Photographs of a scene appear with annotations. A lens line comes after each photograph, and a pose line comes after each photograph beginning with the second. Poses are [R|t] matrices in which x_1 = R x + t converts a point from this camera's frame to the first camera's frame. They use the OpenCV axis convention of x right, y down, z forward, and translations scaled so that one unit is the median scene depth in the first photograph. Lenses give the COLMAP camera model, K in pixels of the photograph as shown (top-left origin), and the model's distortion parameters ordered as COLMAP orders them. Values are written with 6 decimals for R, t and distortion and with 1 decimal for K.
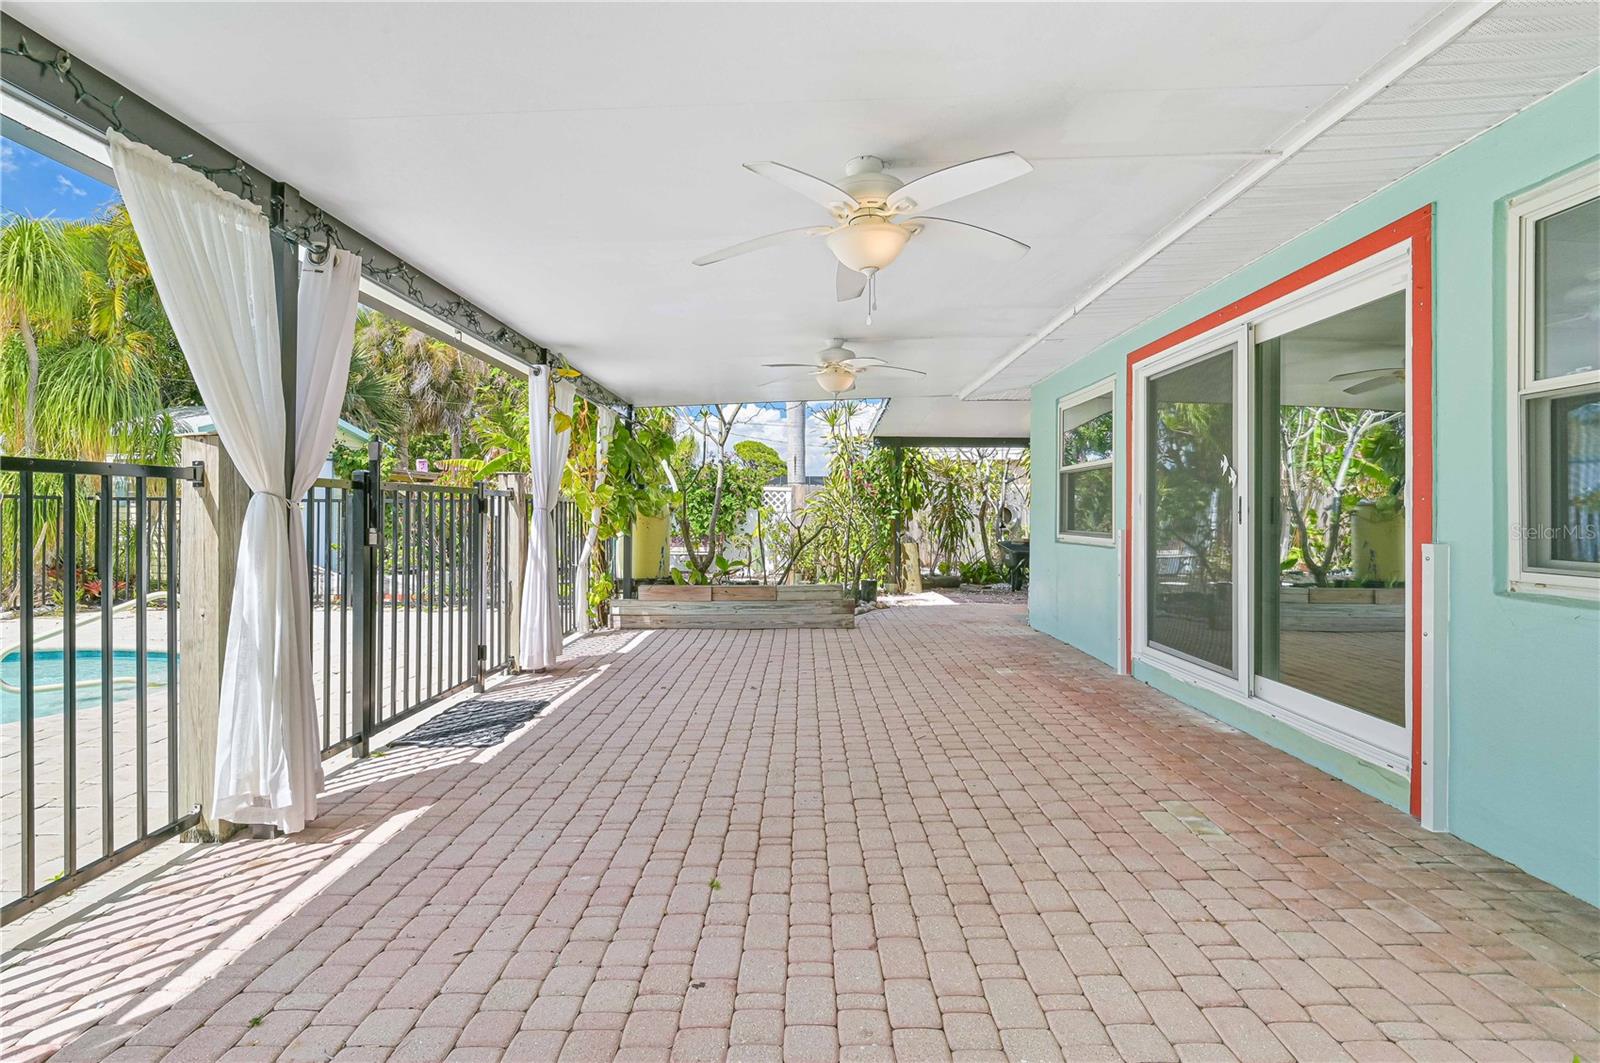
lens RADIAL K [[745.6, 0, 799.4], [0, 745.6, 512.8], [0, 0, 1]] dist [-0.000103, 0.000022]
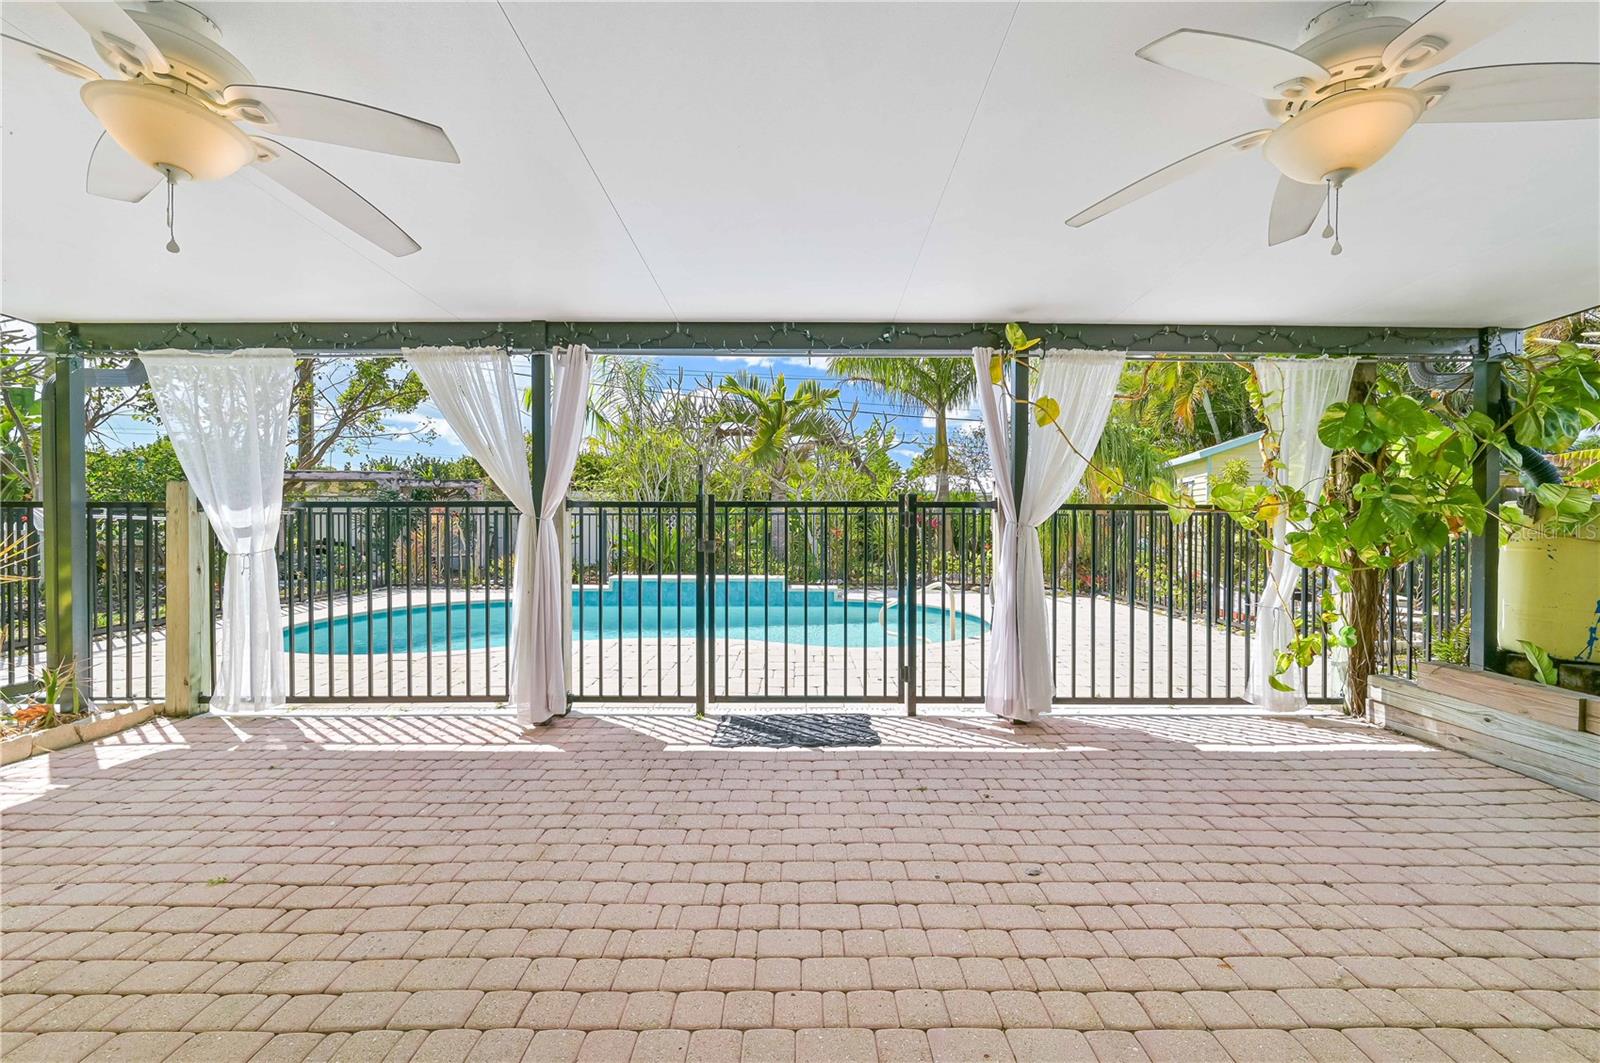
lens RADIAL K [[630.8, 0, 800.0], [0, 630.8, 531.5], [0, 0, 1]] dist [0.000736, -0.000101]
pose [[0.011364, 0.011881, -0.999865, 0.510270], [0.000365, 0.999929, 0.011886, -0.000680], [0.999935, -0.000500, 0.011359, 1.191871]]
